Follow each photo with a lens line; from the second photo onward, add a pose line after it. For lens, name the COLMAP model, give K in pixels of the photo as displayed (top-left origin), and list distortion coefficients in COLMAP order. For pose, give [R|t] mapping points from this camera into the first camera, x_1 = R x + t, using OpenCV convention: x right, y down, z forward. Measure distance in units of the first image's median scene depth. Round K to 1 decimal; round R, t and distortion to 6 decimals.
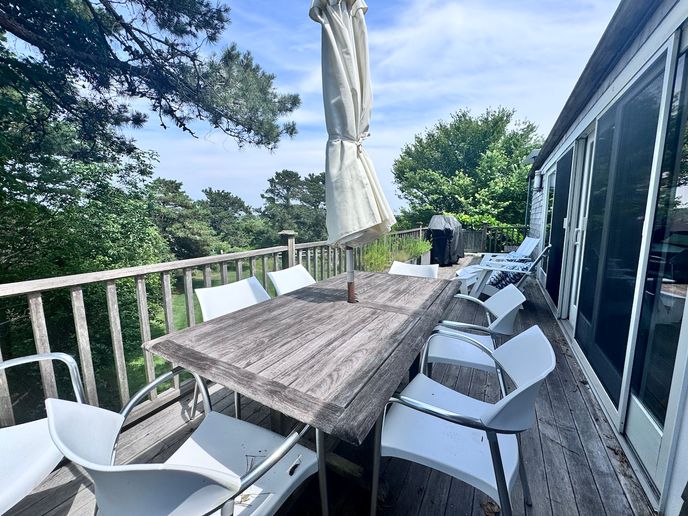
lens RADIAL K [[275.9, 0, 343.9], [0, 275.9, 262.7], [0, 0, 1]] dist [-0.009253, 0.001096]
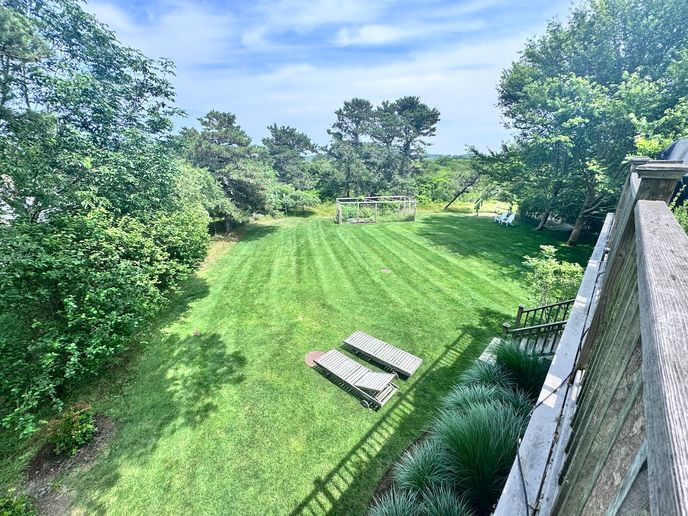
lens RADIAL K [[275.9, 0, 342.4], [0, 275.9, 258.2], [0, 0, 1]] dist [-0.009253, 0.001096]
pose [[0.967221, 0.083399, -0.239850, -0.009113], [-0.037399, 0.981014, 0.190294, -0.021201], [0.251167, -0.175086, 0.951977, 0.165049]]
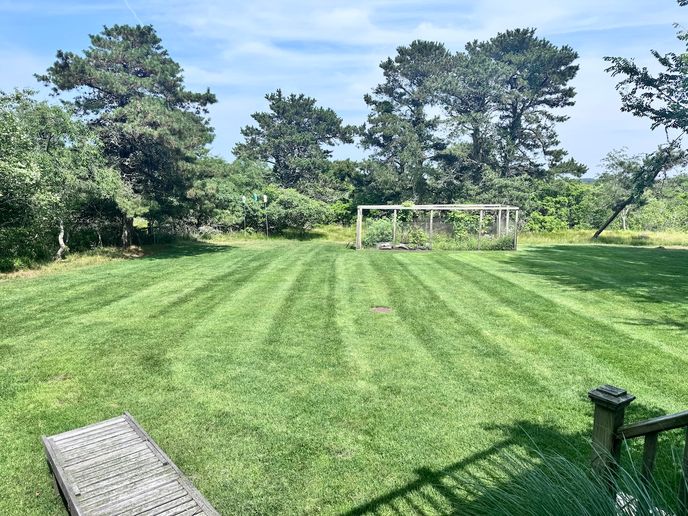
lens RADIAL K [[482.2, 0, 347.3], [0, 482.2, 261.6], [0, 0, 1]] dist [0.011972, -0.012145]
pose [[0.908471, 0.075312, -0.411106, 0.088891], [-0.078356, 0.996880, 0.009470, 0.077870], [0.410536, 0.023610, 0.911539, 0.369662]]
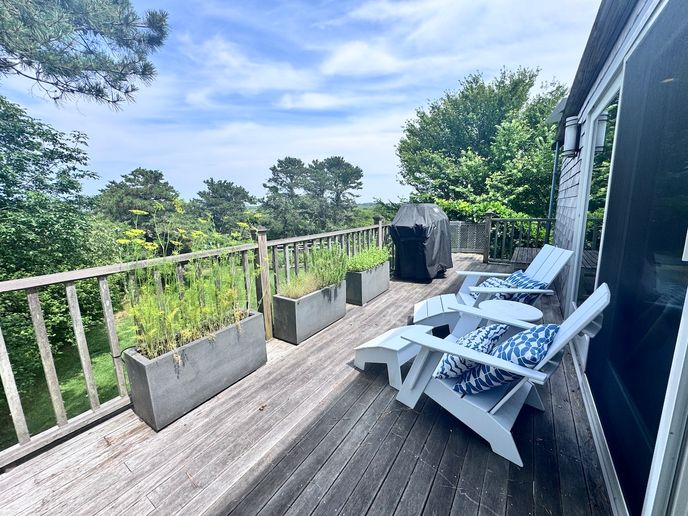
lens RADIAL K [[275.9, 0, 343.7], [0, 275.9, 258.2], [0, 0, 1]] dist [-0.009253, 0.001096]
pose [[0.997453, -0.004182, -0.071206, 0.080091], [0.005895, 0.999698, 0.023862, -0.020598], [0.071084, -0.024221, 0.997176, 0.113870]]
